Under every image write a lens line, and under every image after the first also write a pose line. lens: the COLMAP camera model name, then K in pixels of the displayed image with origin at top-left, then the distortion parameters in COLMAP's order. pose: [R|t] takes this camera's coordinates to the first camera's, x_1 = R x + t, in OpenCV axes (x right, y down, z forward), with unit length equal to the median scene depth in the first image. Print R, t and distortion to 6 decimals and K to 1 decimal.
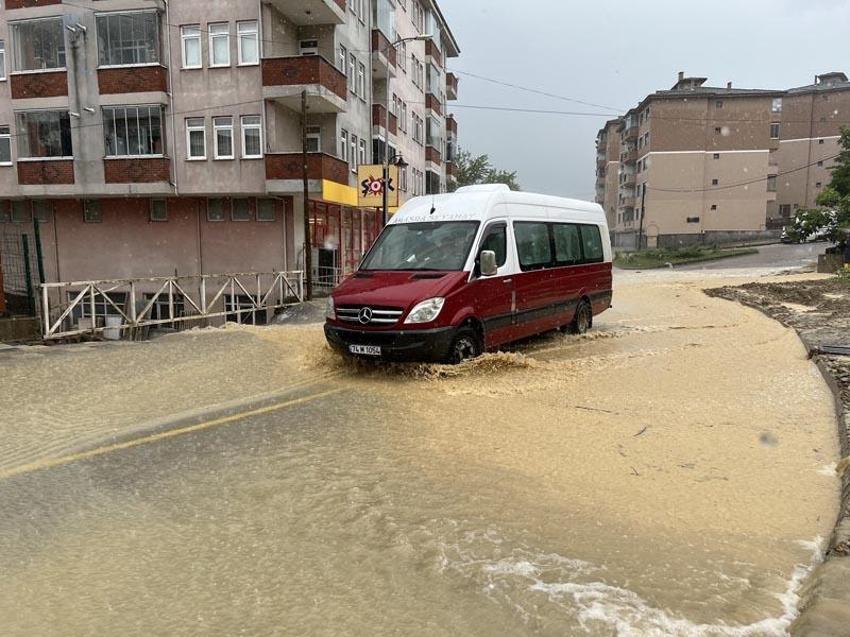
lens RADIAL K [[612.3, 0, 425.0], [0, 612.3, 318.5], [0, 0, 1]] dist [-0.002782, -0.000866]
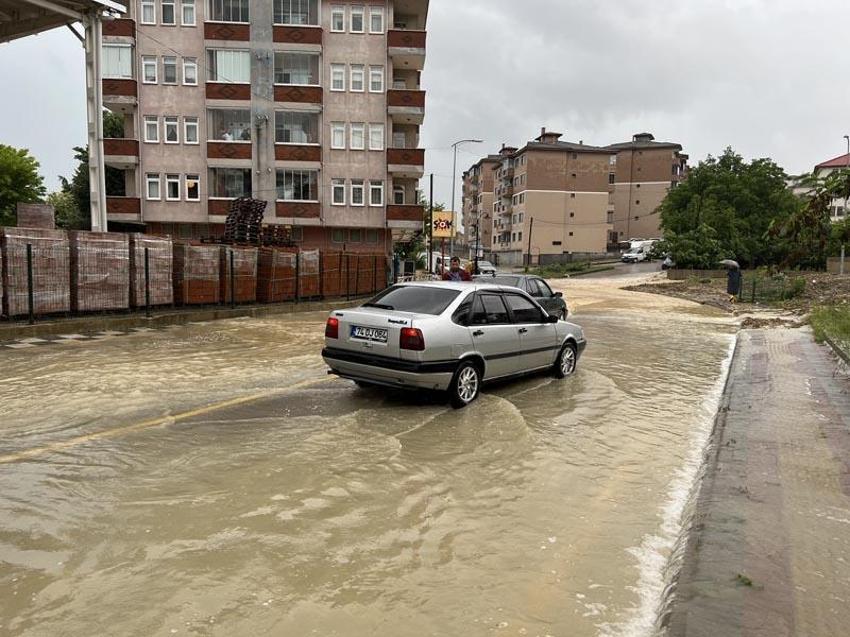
lens RADIAL K [[612.3, 0, 425.0], [0, 612.3, 318.5], [0, 0, 1]] dist [-0.002782, -0.000866]
pose [[0.964993, -0.006714, 0.262191, -0.570836], [0.012332, 0.999728, -0.019789, 0.070525], [-0.261987, 0.022330, 0.964813, -0.587077]]
